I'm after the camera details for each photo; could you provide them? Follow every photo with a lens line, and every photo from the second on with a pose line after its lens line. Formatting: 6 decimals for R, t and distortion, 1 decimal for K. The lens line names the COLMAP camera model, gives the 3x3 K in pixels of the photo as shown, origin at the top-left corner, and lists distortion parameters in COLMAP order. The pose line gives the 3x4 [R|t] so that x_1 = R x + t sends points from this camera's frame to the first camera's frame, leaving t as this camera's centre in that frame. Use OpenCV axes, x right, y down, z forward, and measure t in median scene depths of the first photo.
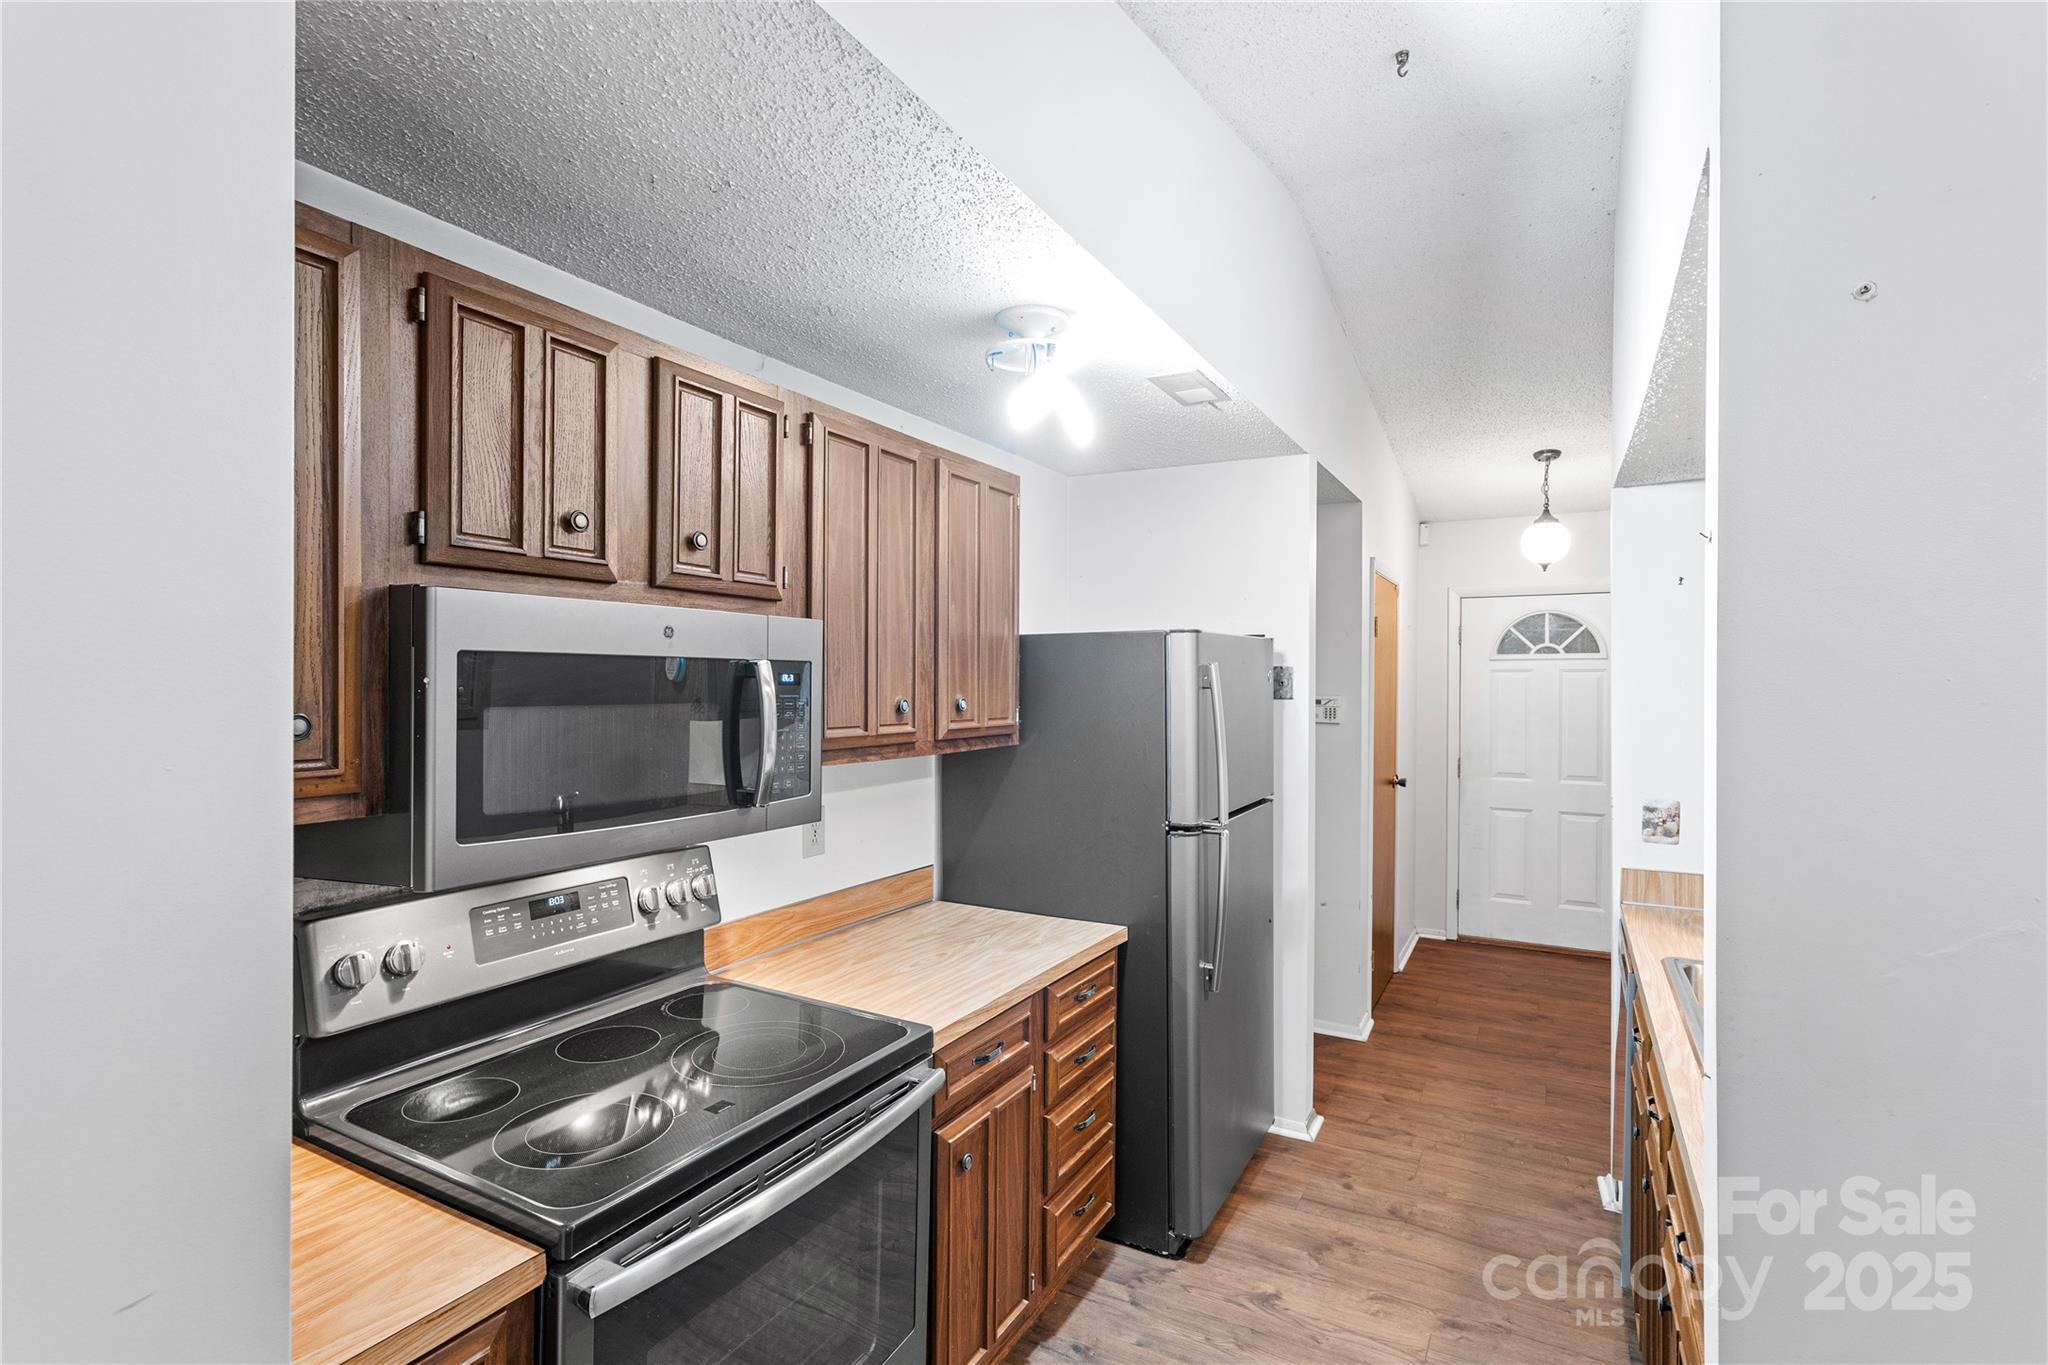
lens RADIAL K [[966.9, 0, 1045.6], [0, 966.9, 688.6], [0, 0, 1]] dist [0.008425, -0.000862]
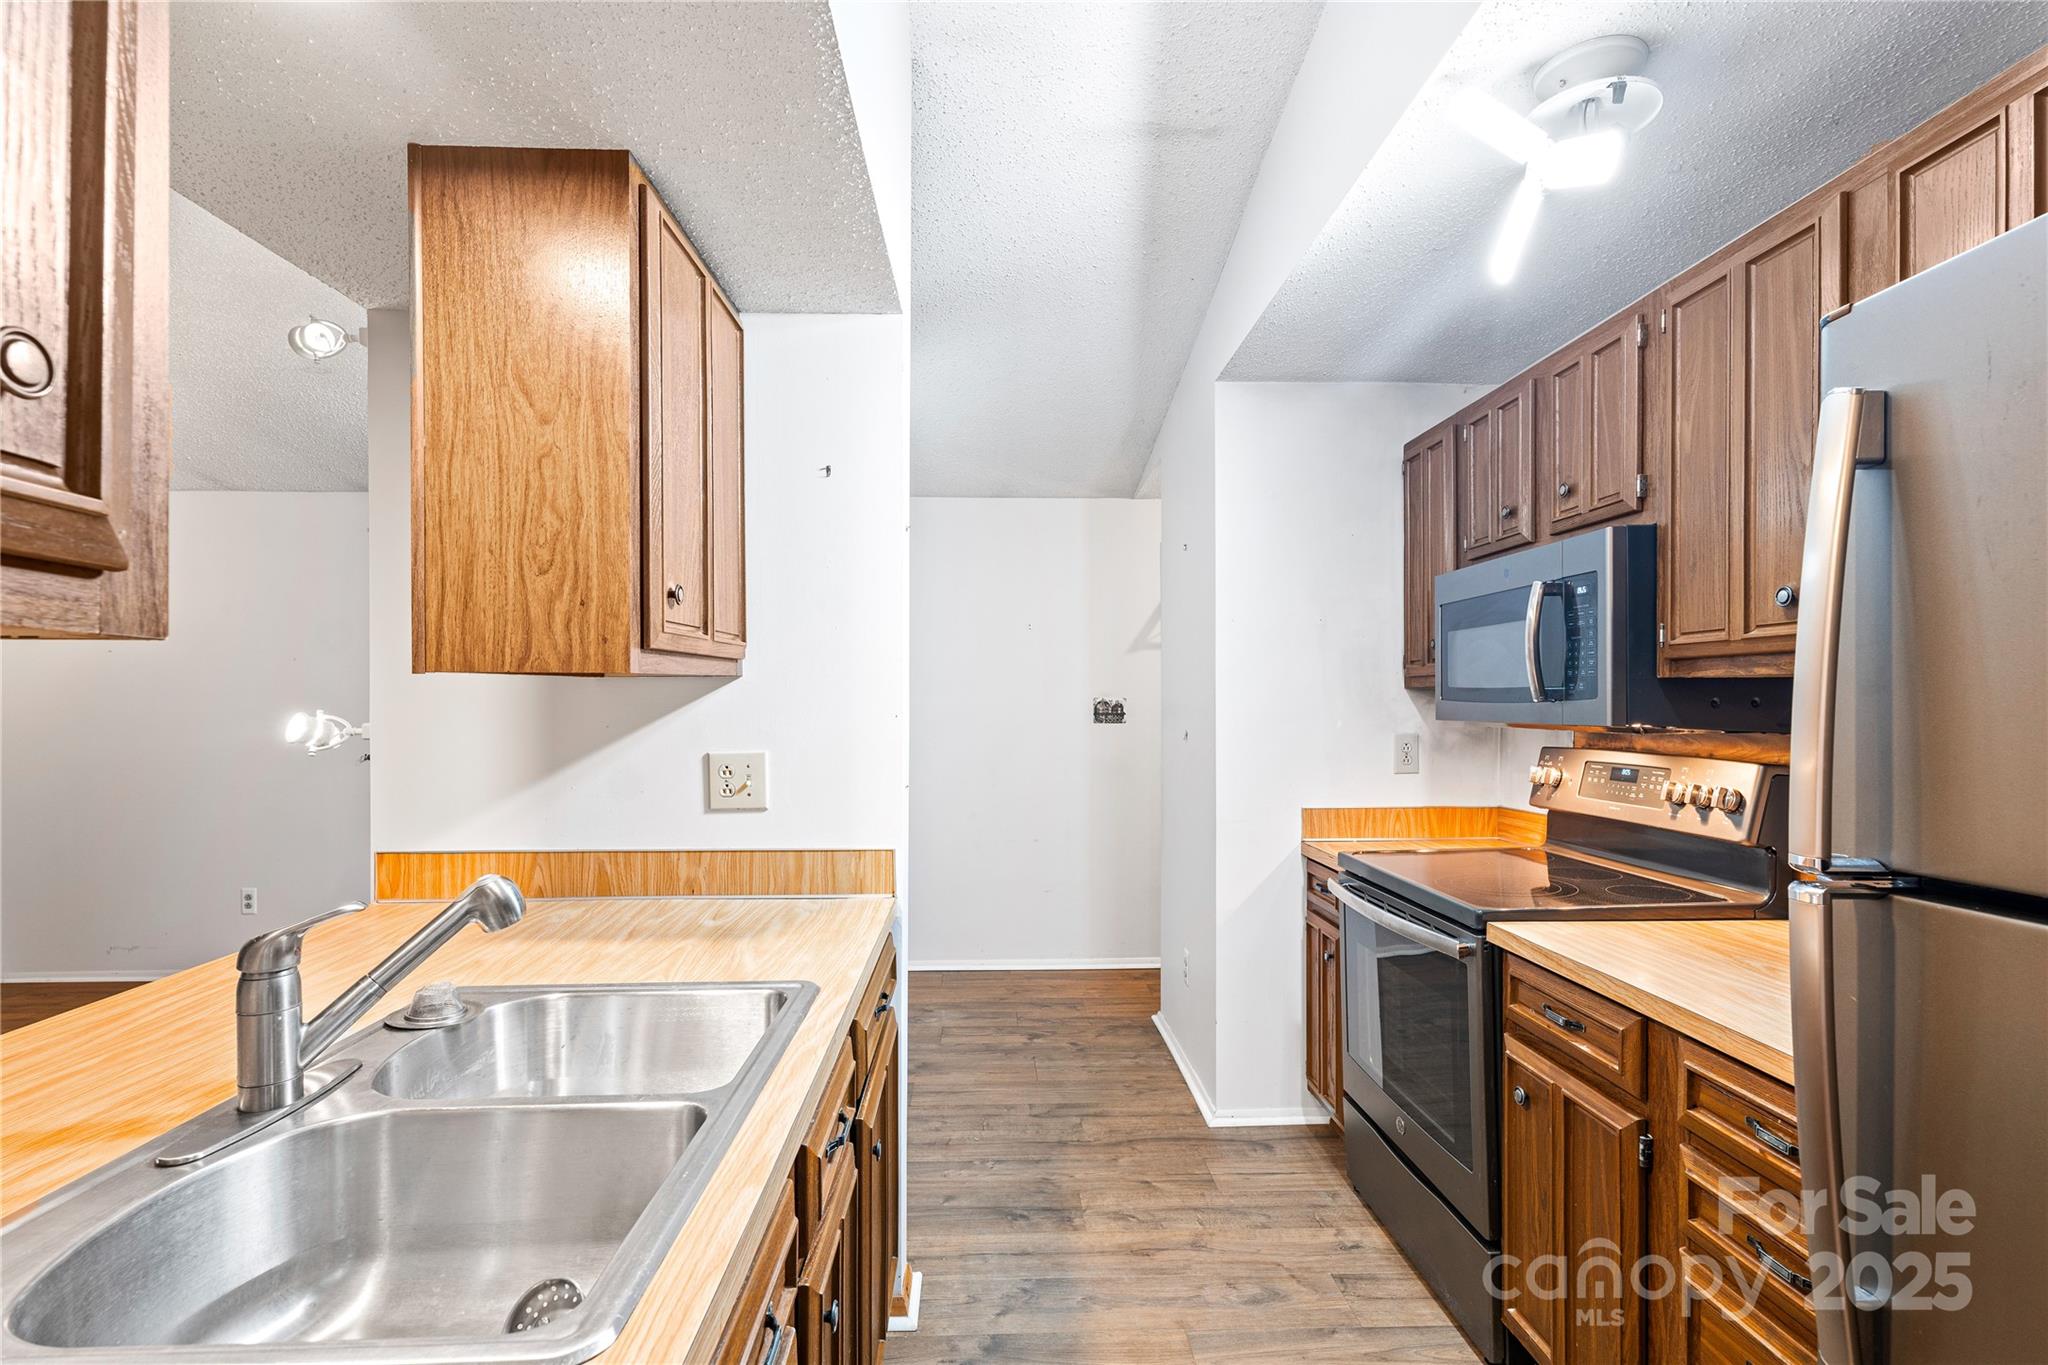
lens RADIAL K [[966.9, 0, 1020.7], [0, 966.9, 705.7], [0, 0, 1]] dist [0.008425, -0.000862]
pose [[-0.864429, -0.002520, -0.502749, 0.416587], [-0.005565, 0.999974, 0.004556, 0.058918], [0.502724, 0.006736, -0.864421, 0.812422]]
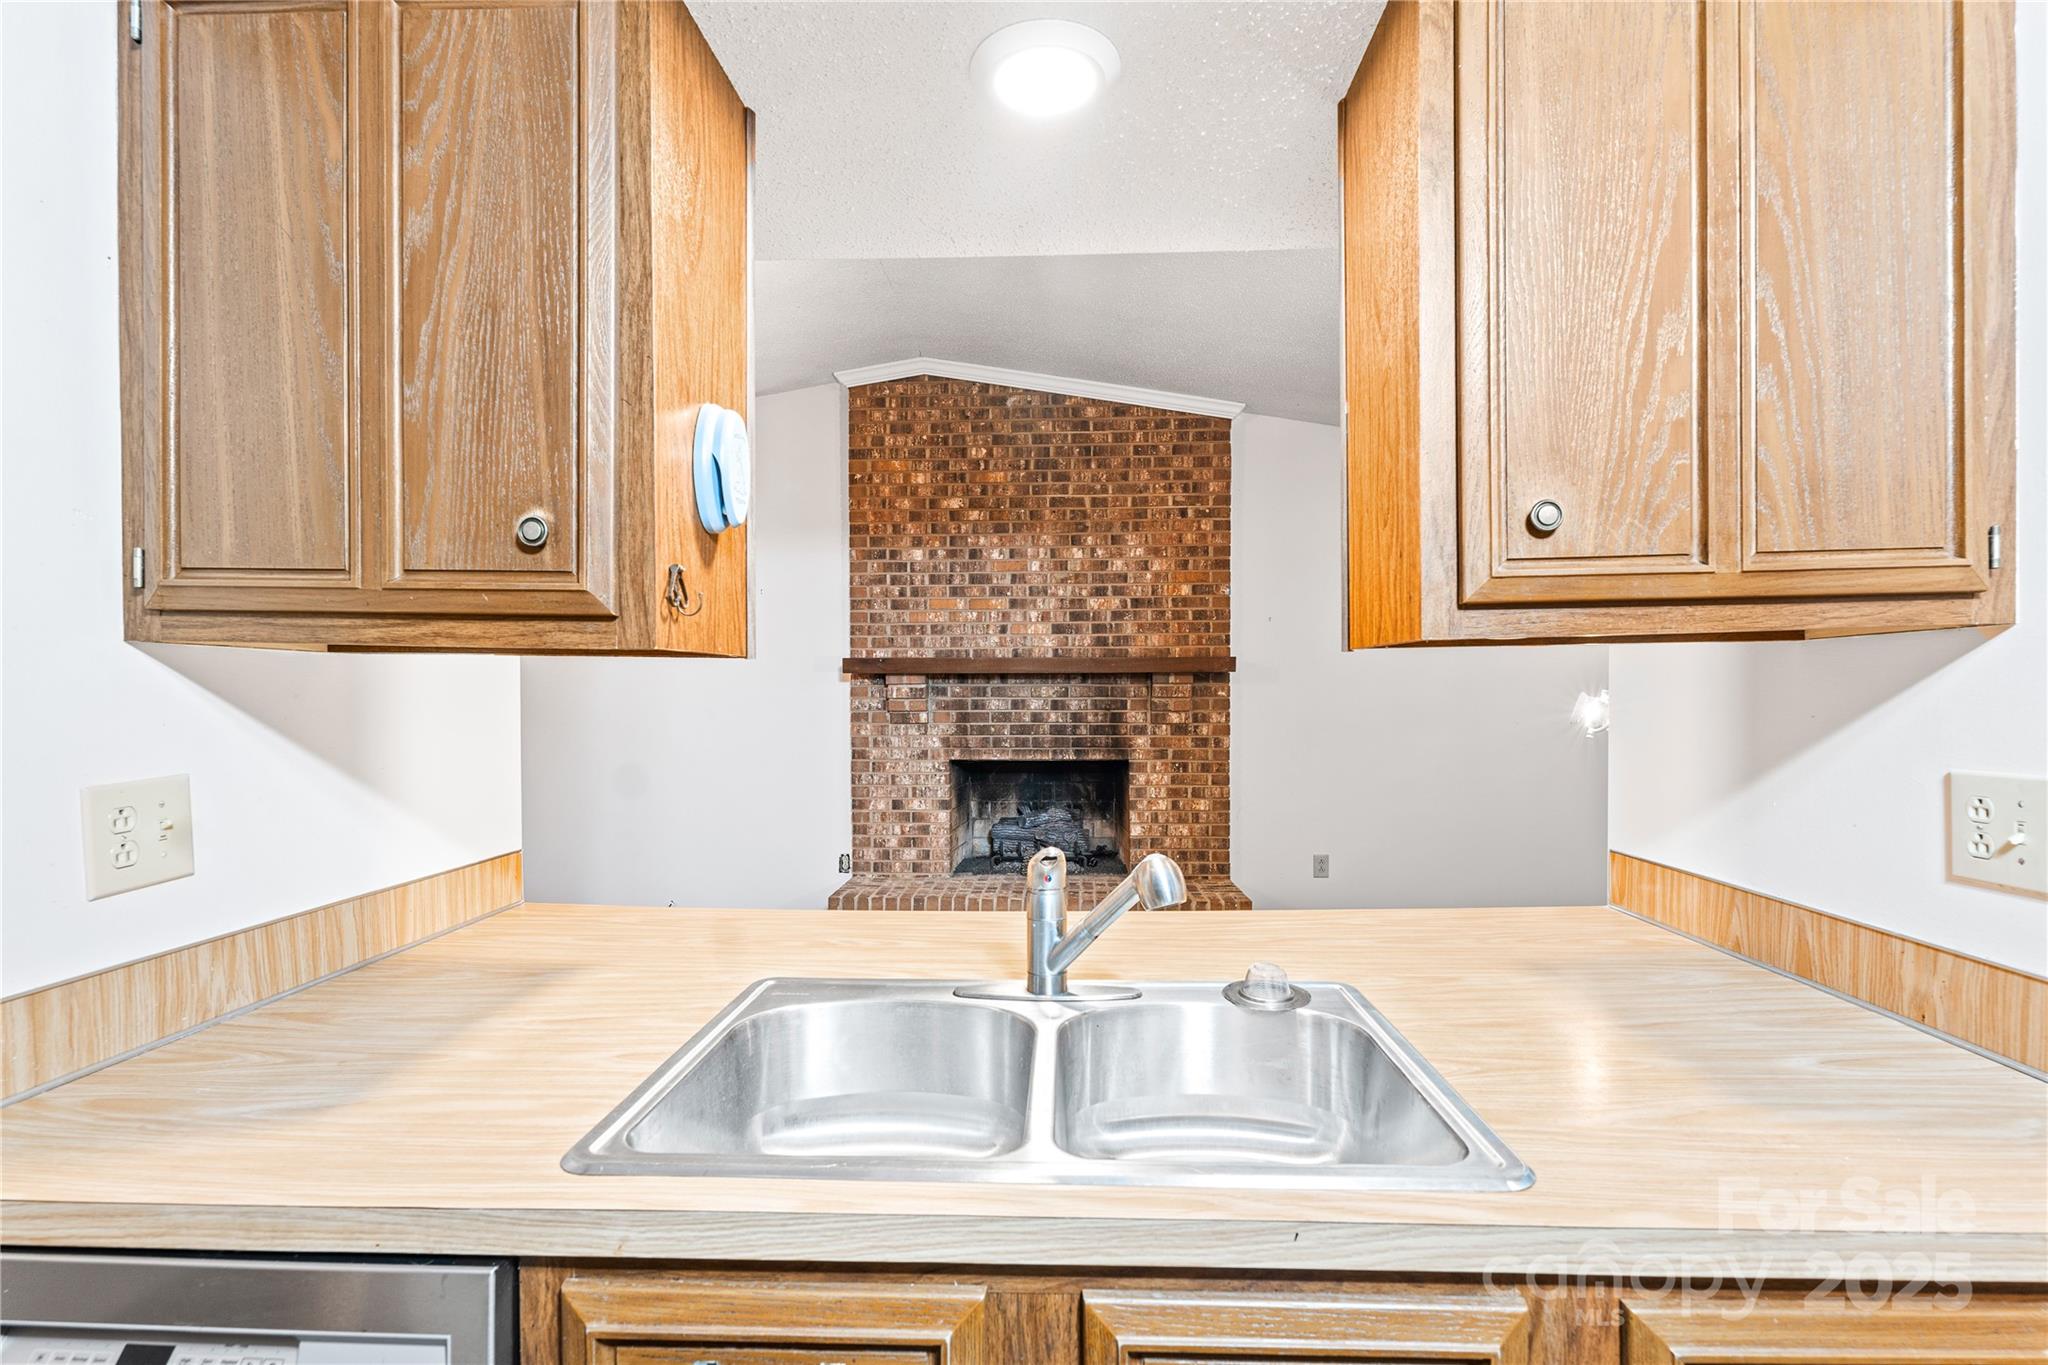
lens RADIAL K [[966.9, 0, 1016.7], [0, 966.9, 706.2], [0, 0, 1]] dist [0.008425, -0.000862]
pose [[-0.429859, -0.018162, 0.902713, 0.145397], [0.006686, 0.999706, 0.023298, 0.061305], [-0.902871, 0.016051, -0.429611, 0.627260]]
